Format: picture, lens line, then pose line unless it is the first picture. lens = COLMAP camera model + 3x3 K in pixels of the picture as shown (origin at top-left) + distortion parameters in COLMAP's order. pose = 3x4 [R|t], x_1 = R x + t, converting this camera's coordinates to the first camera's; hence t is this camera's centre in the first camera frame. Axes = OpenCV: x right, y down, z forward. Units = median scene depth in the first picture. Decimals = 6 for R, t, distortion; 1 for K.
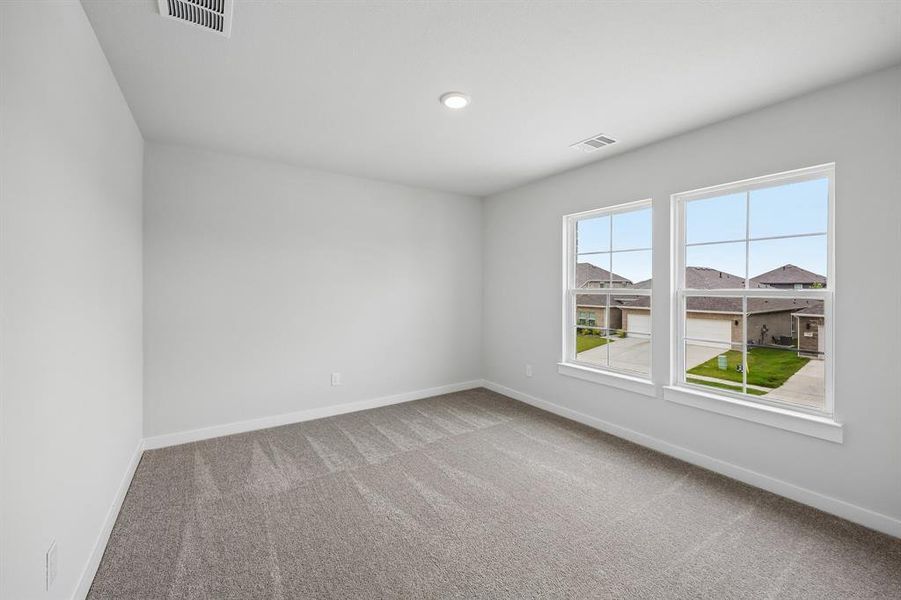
lens RADIAL K [[363.9, 0, 451.7], [0, 363.9, 296.7], [0, 0, 1]] dist [0.001240, -0.000147]
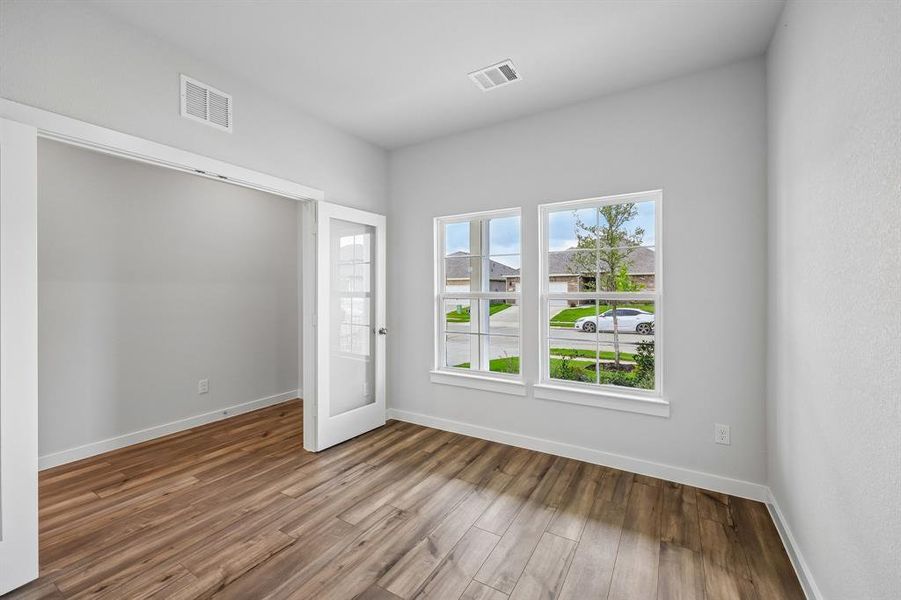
lens RADIAL K [[370.4, 0, 452.8], [0, 370.4, 293.7], [0, 0, 1]] dist [0.011018, -0.000080]
pose [[0.902464, -0.007886, 0.430694, -0.167267], [0.016355, 0.999739, -0.015965, -0.006843], [-0.430455, 0.021452, 0.902357, 0.245020]]
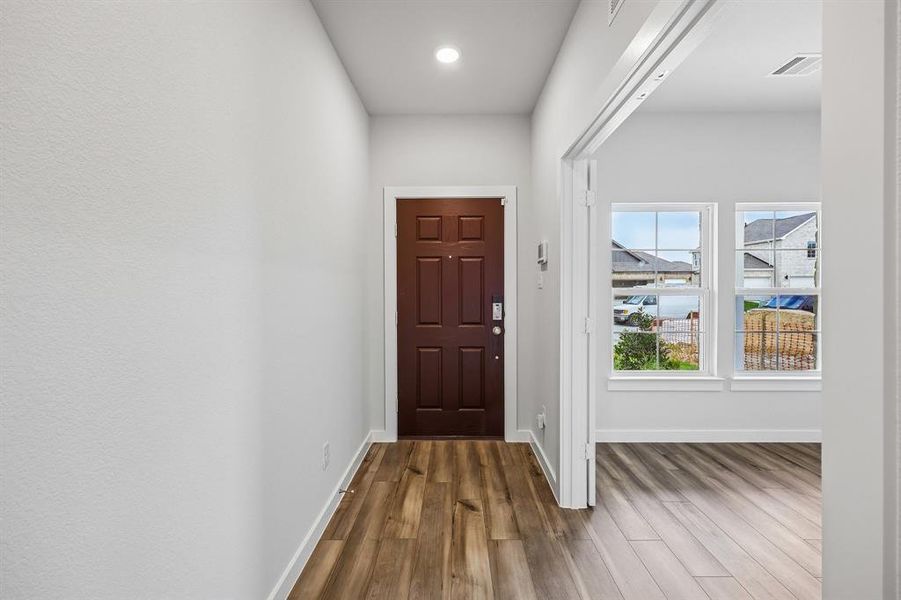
lens RADIAL K [[363.9, 0, 451.7], [0, 363.9, 296.7], [0, 0, 1]] dist [0.001240, -0.000147]
pose [[0.557860, -0.013882, 0.829819, -0.527298], [0.025011, 0.999687, -0.000090, -0.012829], [-0.829558, 0.020805, 0.558033, 0.751796]]
